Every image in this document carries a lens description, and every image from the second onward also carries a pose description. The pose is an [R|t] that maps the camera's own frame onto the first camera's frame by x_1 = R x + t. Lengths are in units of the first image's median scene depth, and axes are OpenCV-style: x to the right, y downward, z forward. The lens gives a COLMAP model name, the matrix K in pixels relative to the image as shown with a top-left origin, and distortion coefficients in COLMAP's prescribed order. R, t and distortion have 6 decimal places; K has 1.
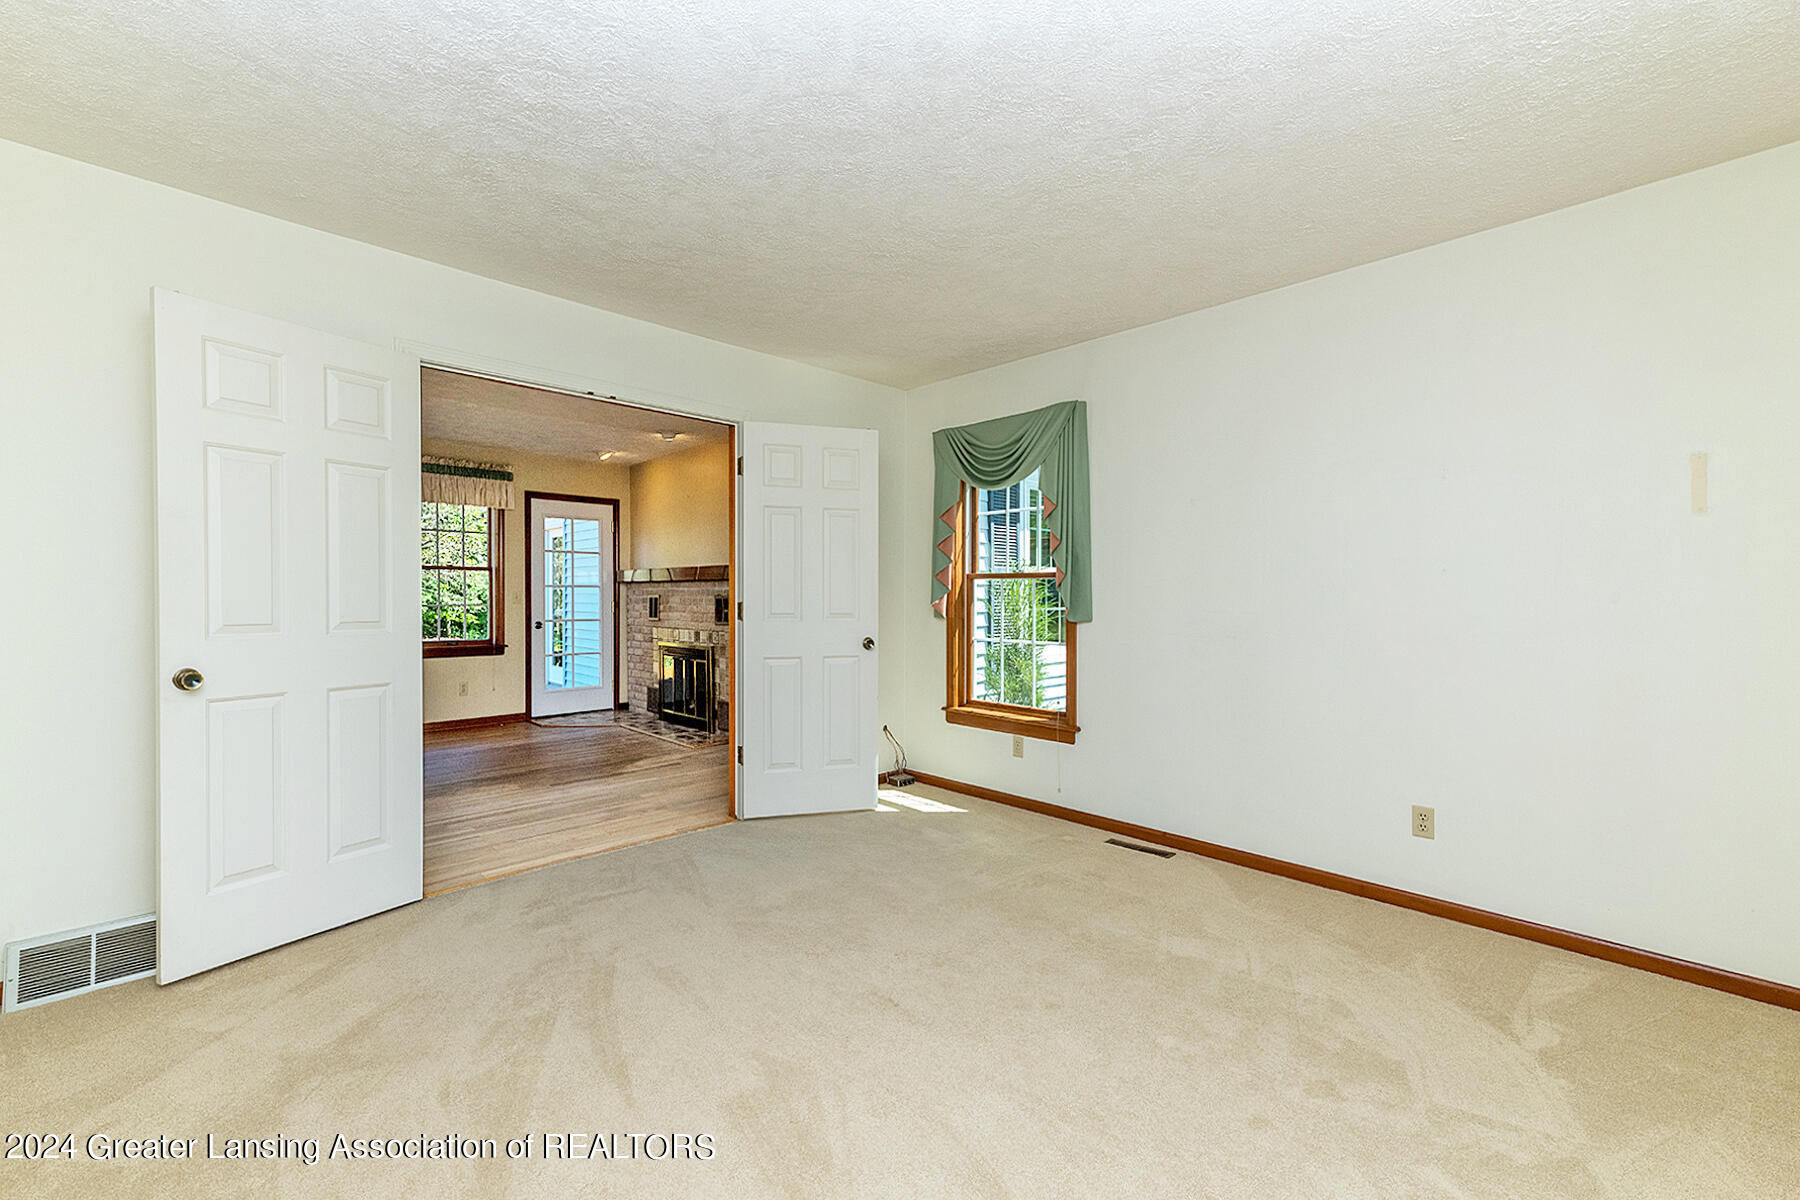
lens RADIAL K [[722.8, 0, 854.0], [0, 722.8, 591.1], [0, 0, 1]] dist [0.014816, 0.001603]
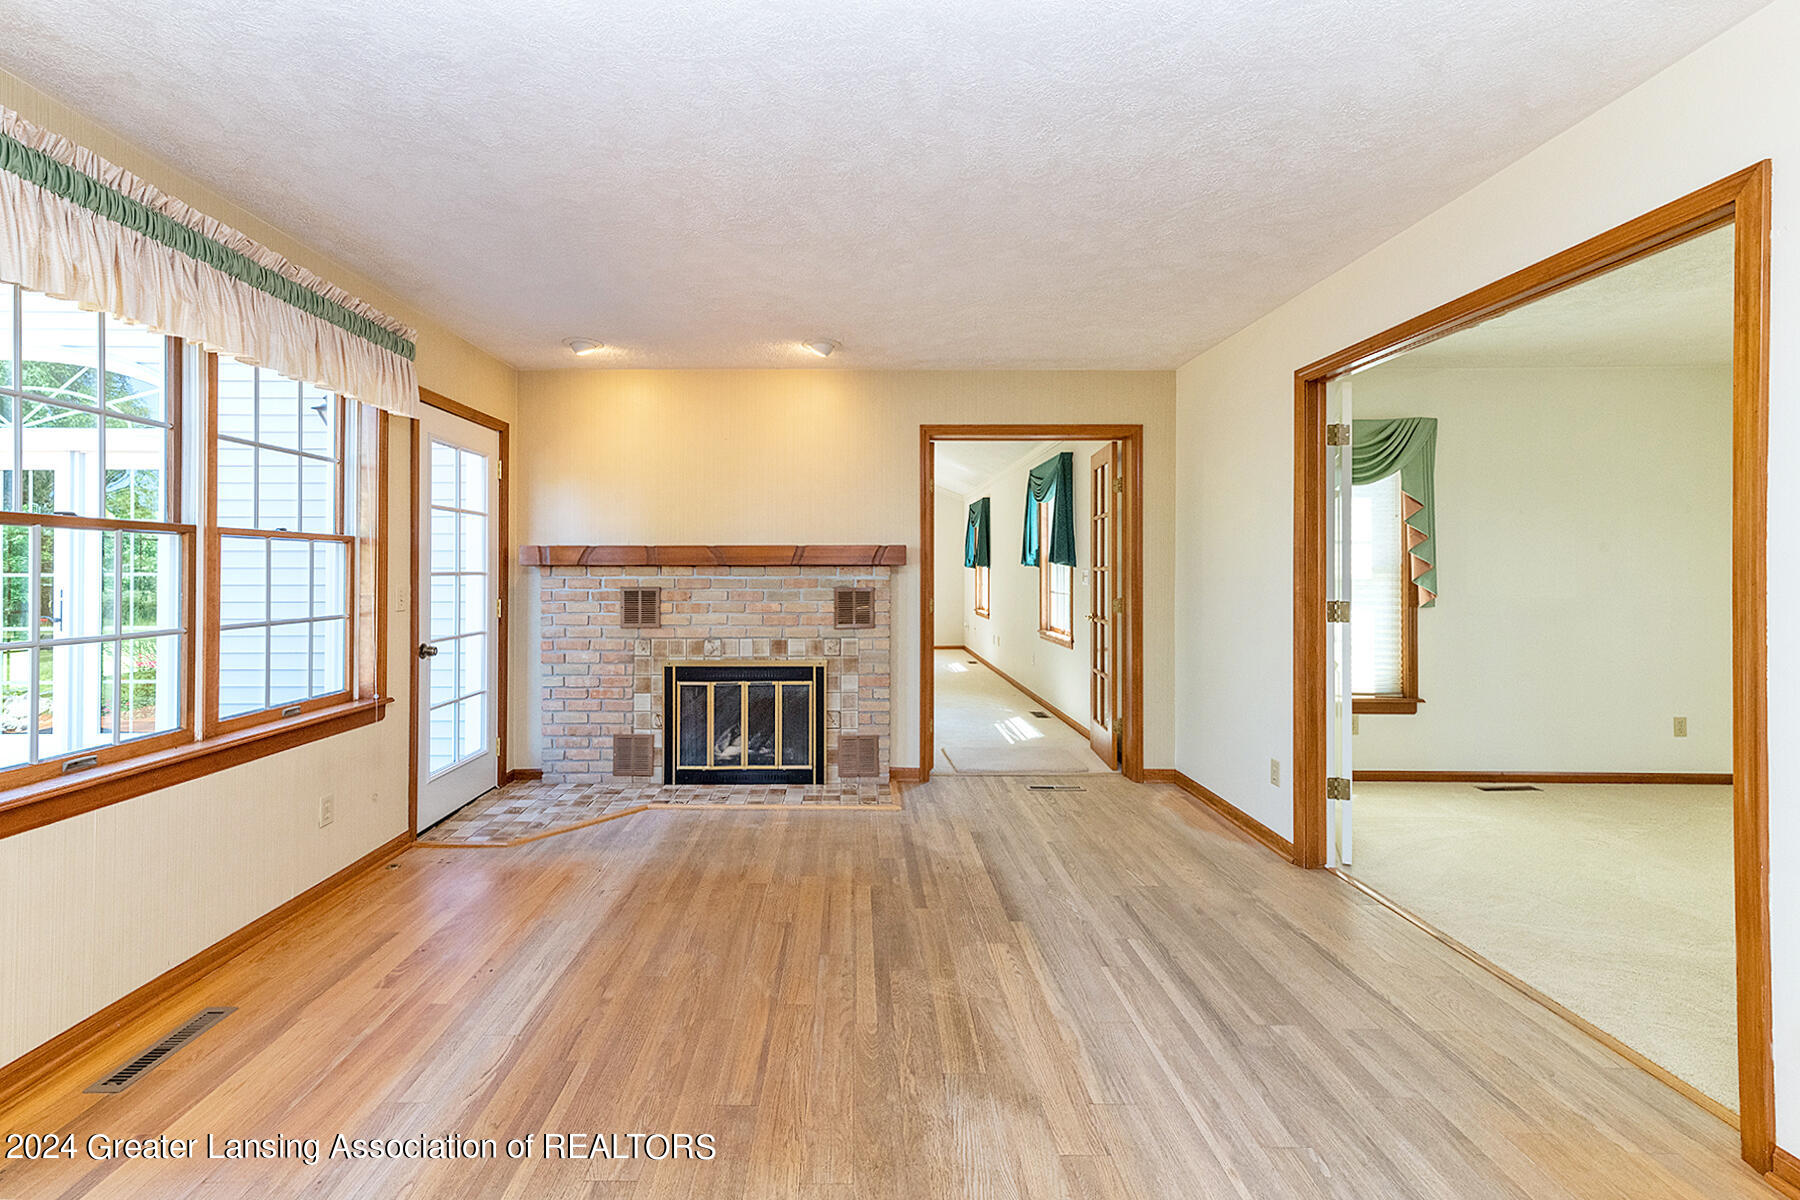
lens RADIAL K [[722.8, 0, 853.5], [0, 722.8, 566.8], [0, 0, 1]] dist [0.014816, 0.001603]
pose [[0.705411, -0.002014, 0.708796, -0.665401], [0.004819, 0.999986, -0.001955, -0.011848], [-0.708783, 0.004795, 0.705411, 0.486063]]
